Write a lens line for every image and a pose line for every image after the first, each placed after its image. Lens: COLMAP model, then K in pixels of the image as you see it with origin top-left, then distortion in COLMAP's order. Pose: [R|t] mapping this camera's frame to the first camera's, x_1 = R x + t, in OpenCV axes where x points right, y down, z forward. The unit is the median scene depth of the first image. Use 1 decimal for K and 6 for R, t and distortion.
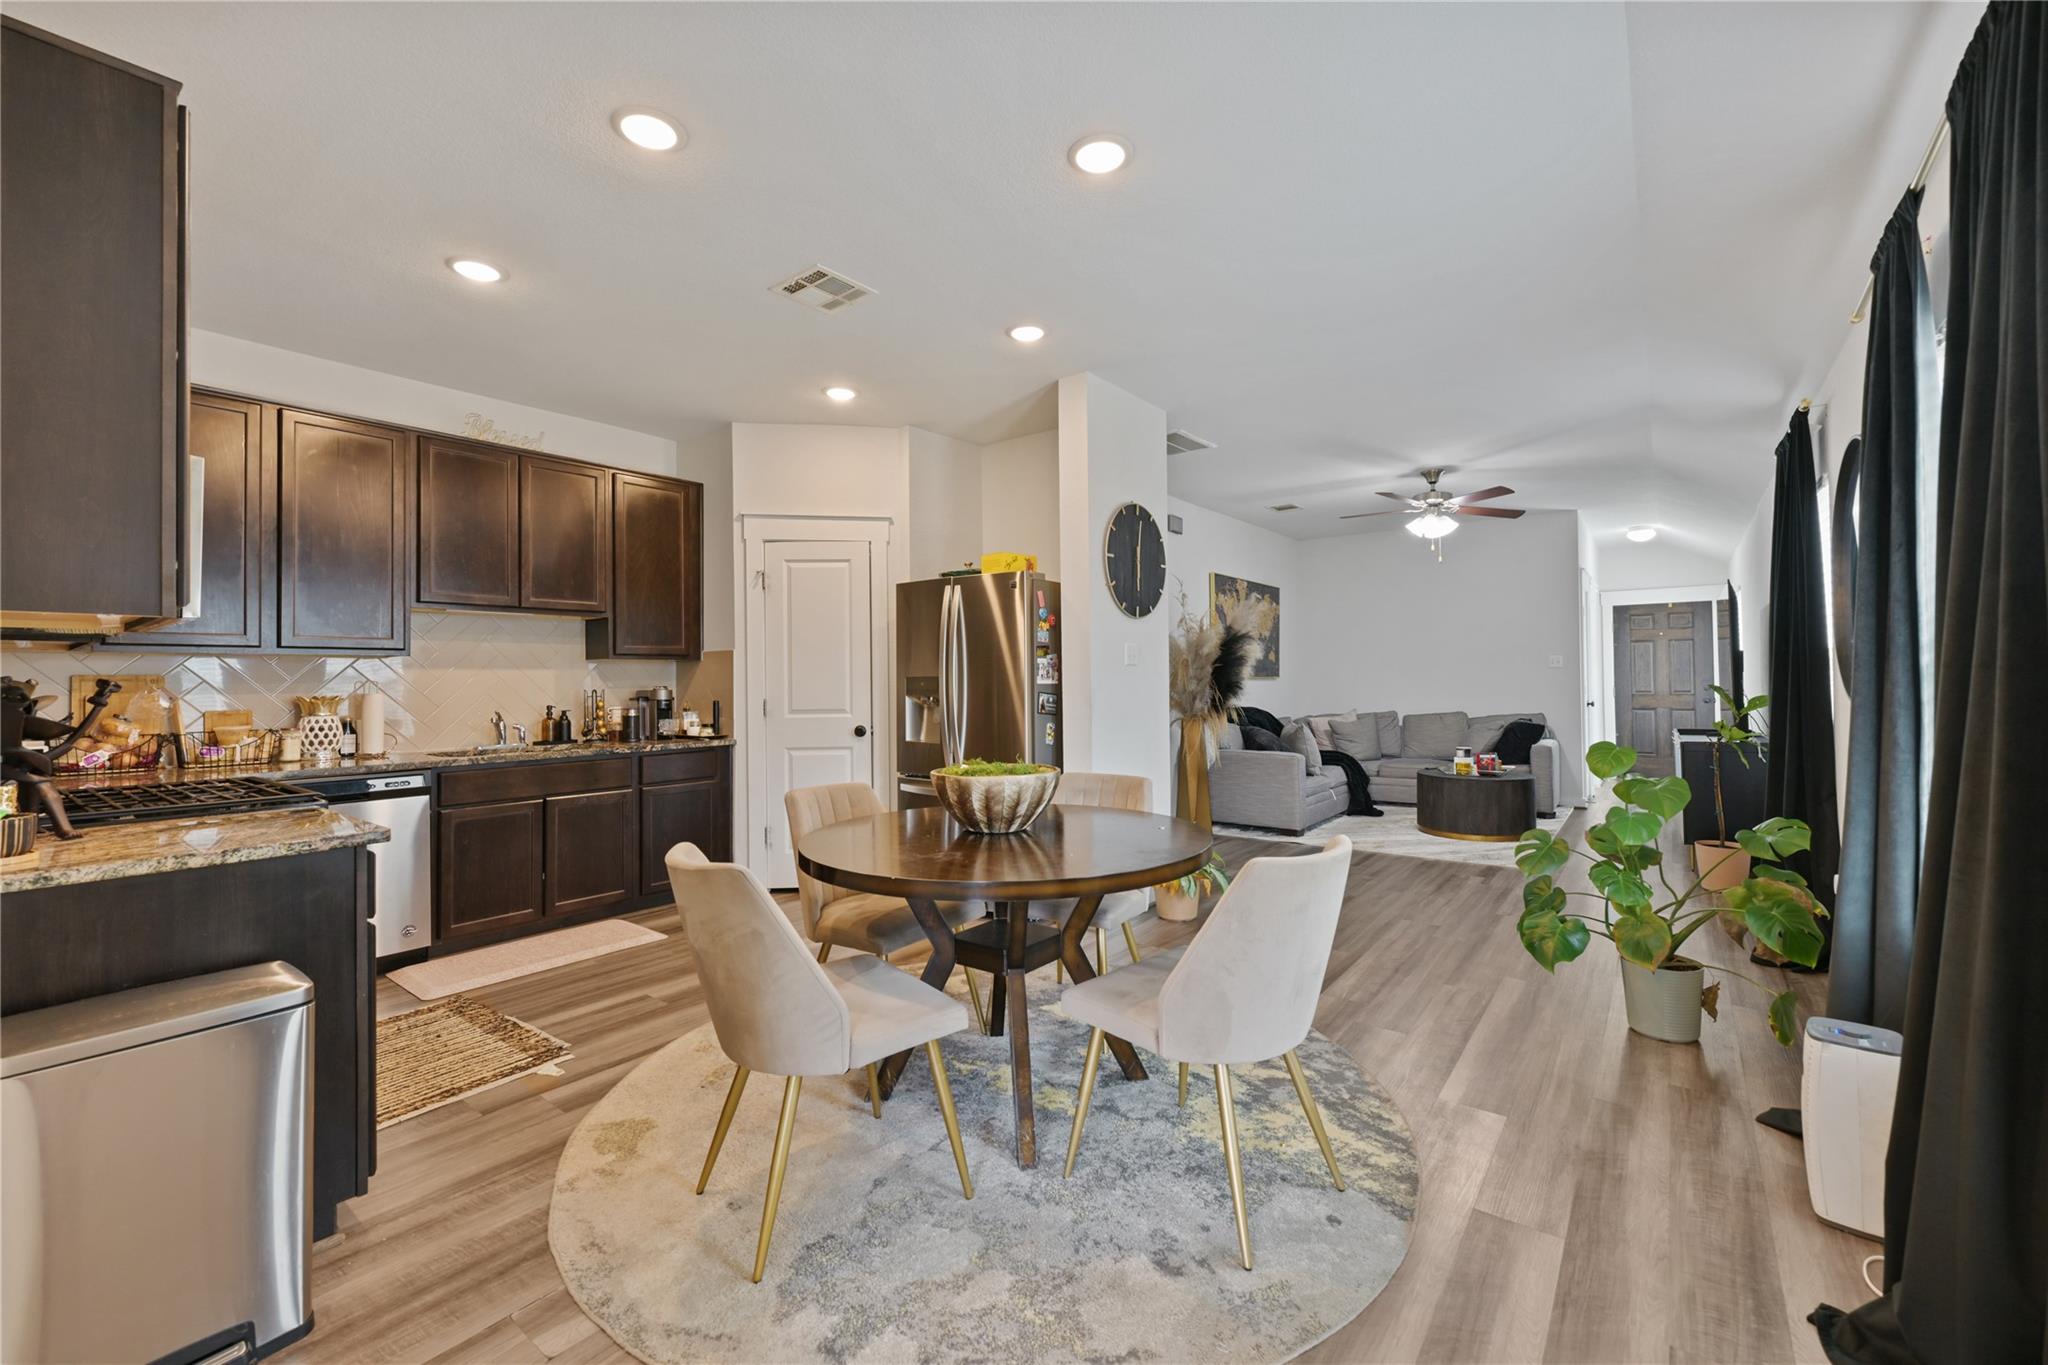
lens RADIAL K [[838.8, 0, 1028.2], [0, 838.8, 670.2], [0, 0, 1]] dist [0.007414, 0.000071]
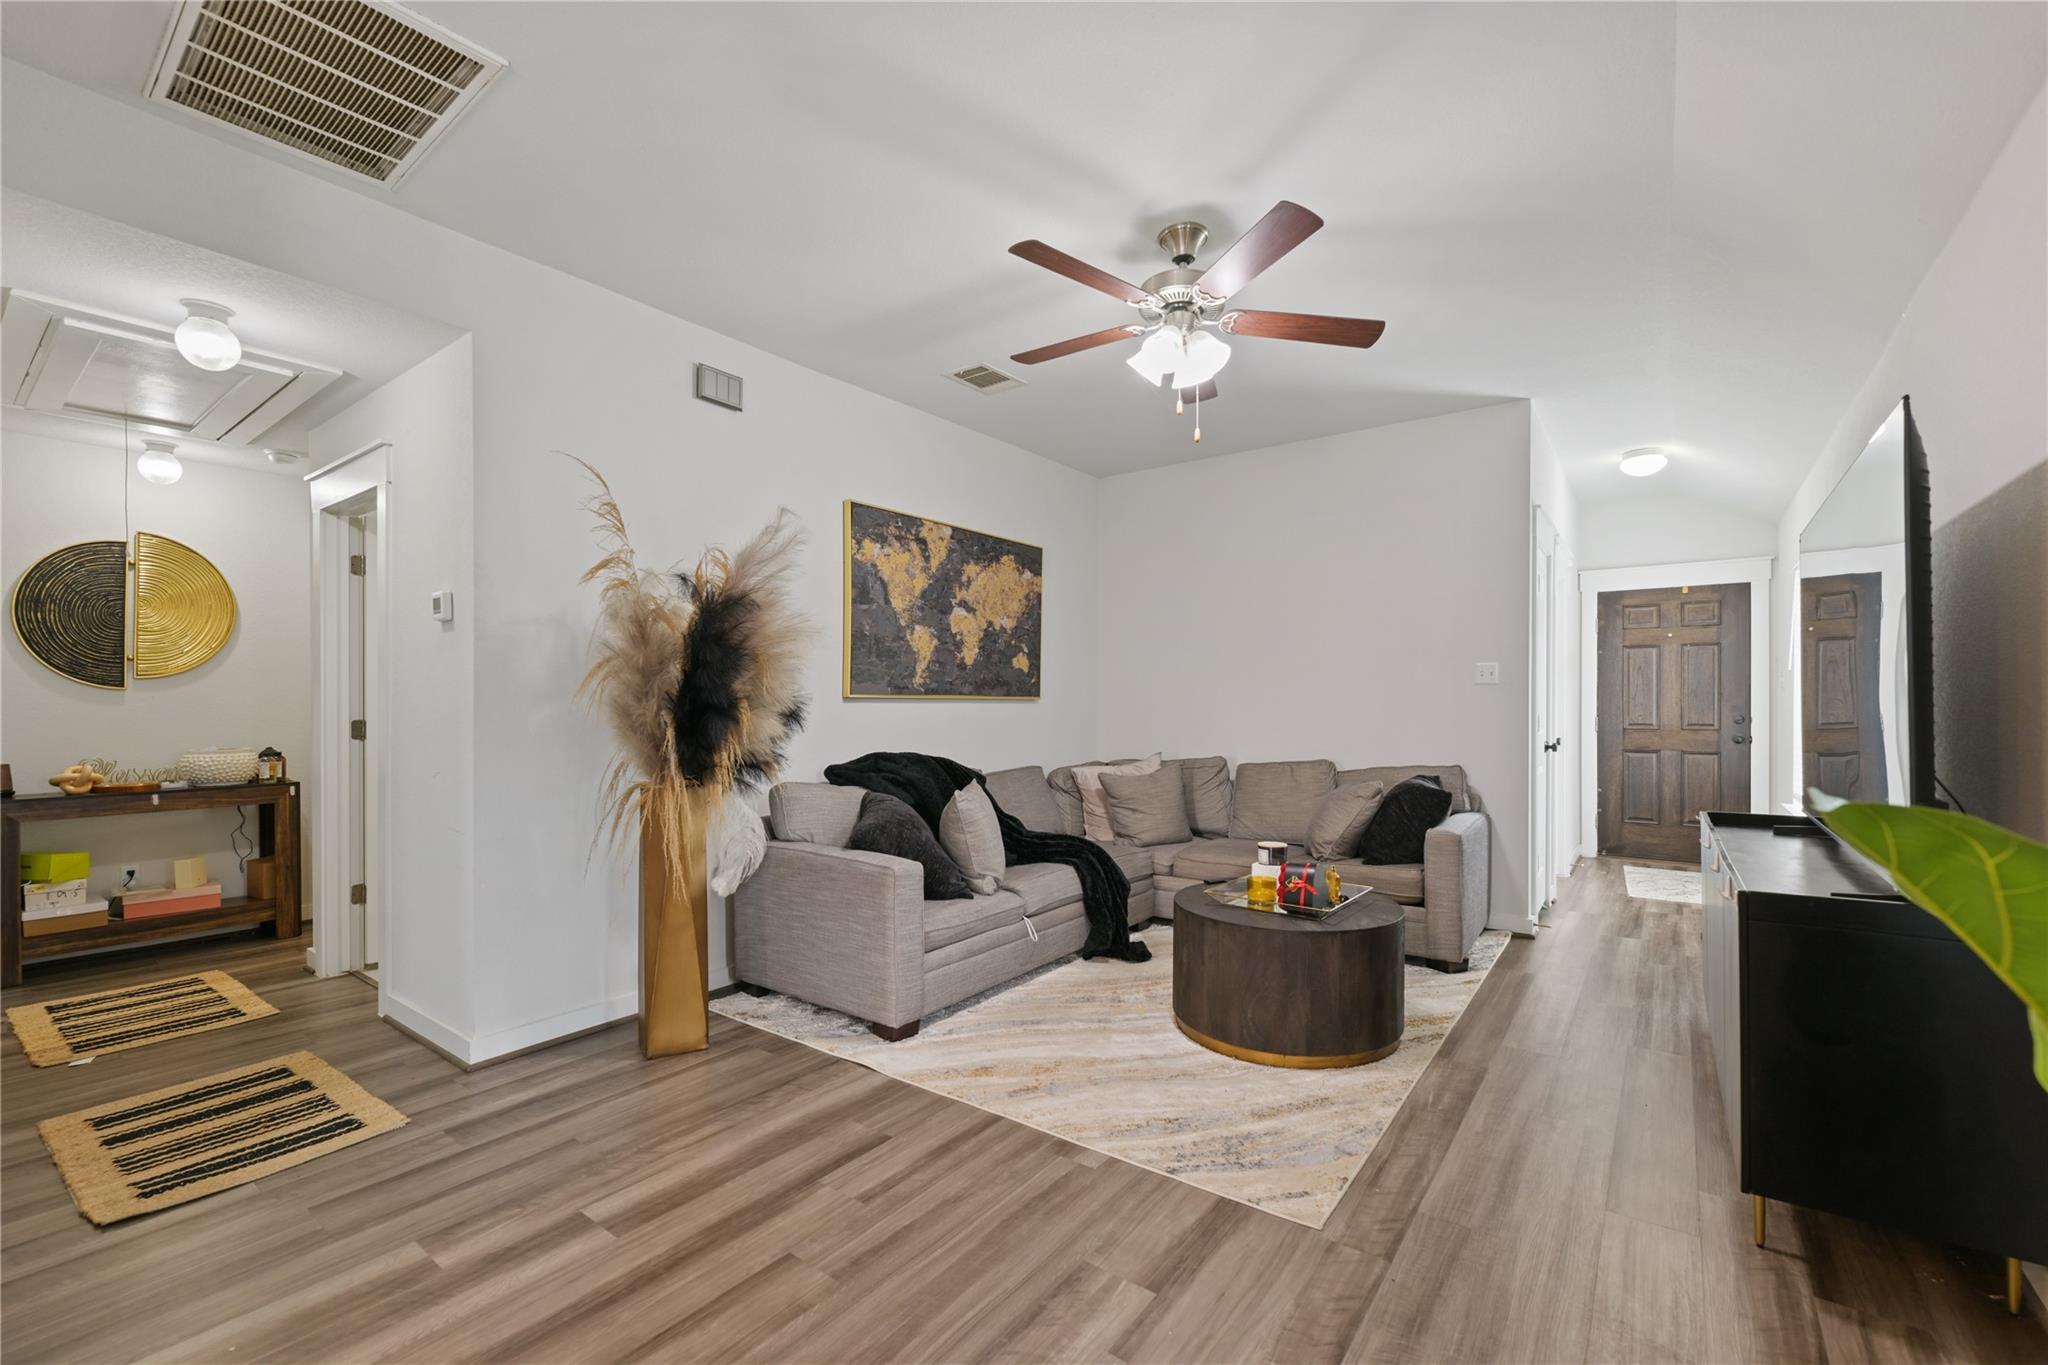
lens RADIAL K [[861.5, 0, 1024.6], [0, 861.5, 707.5], [0, 0, 1]] dist [-0.001617, -0.000182]
pose [[0.999929, 0.008363, 0.008441, 0.345132], [-0.008536, 0.999752, 0.020585, 0.003811], [-0.008267, -0.020655, 0.999752, 0.470774]]
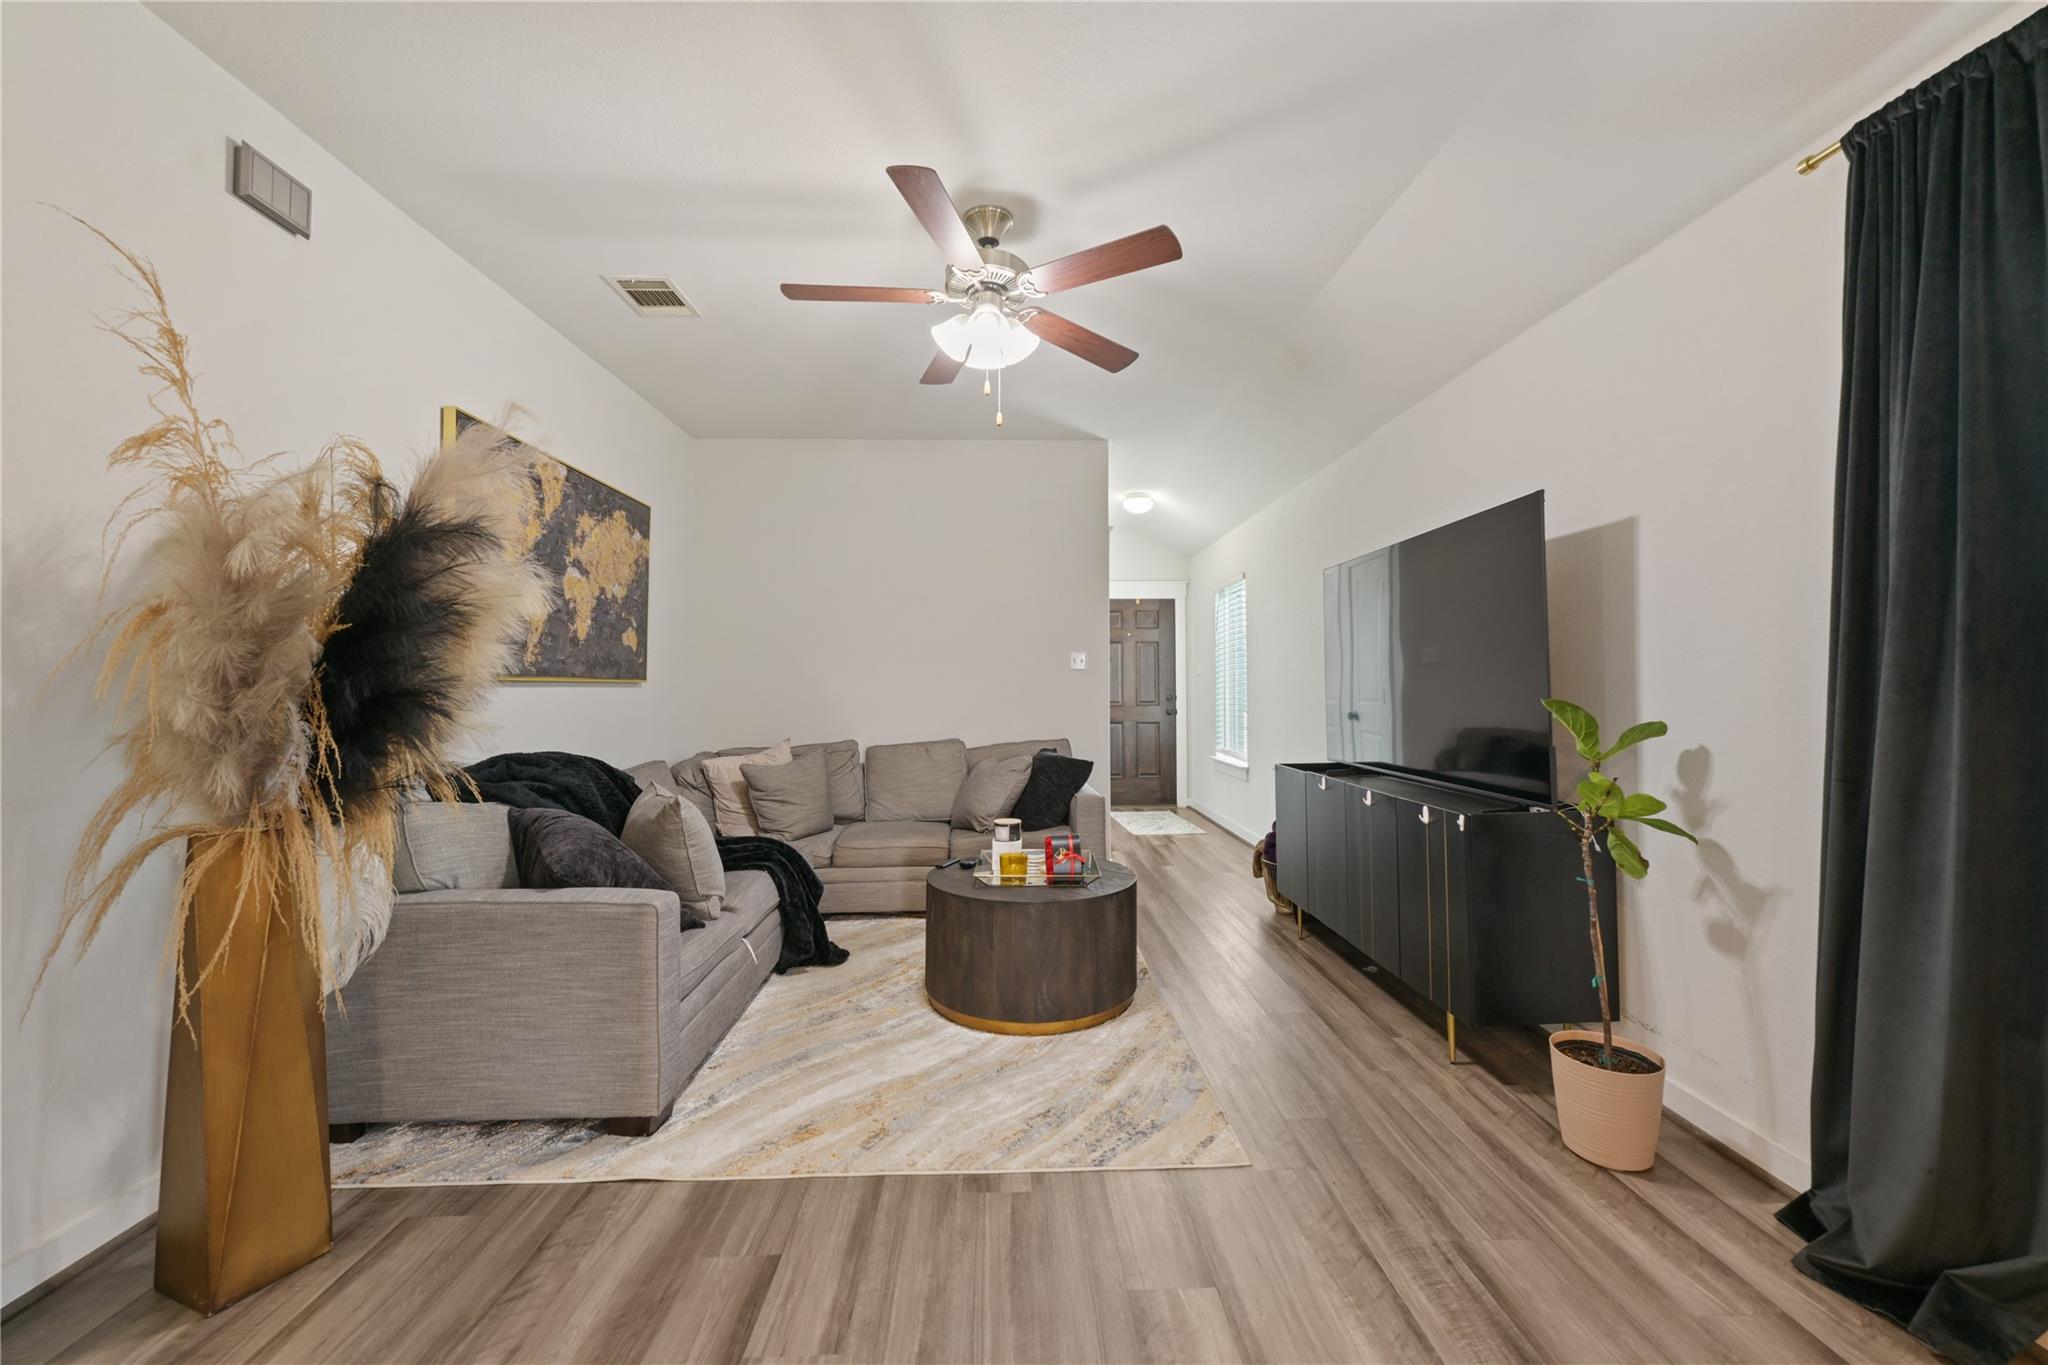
lens RADIAL K [[823.1, 0, 1027.6], [0, 823.1, 669.5], [0, 0, 1]] dist [-0.000649, -0.000261]
pose [[0.776245, 0.018632, 0.630155, 0.198754], [-0.013305, 0.999825, -0.013174, 0.006591], [-0.630290, 0.001842, 0.776357, 0.565426]]
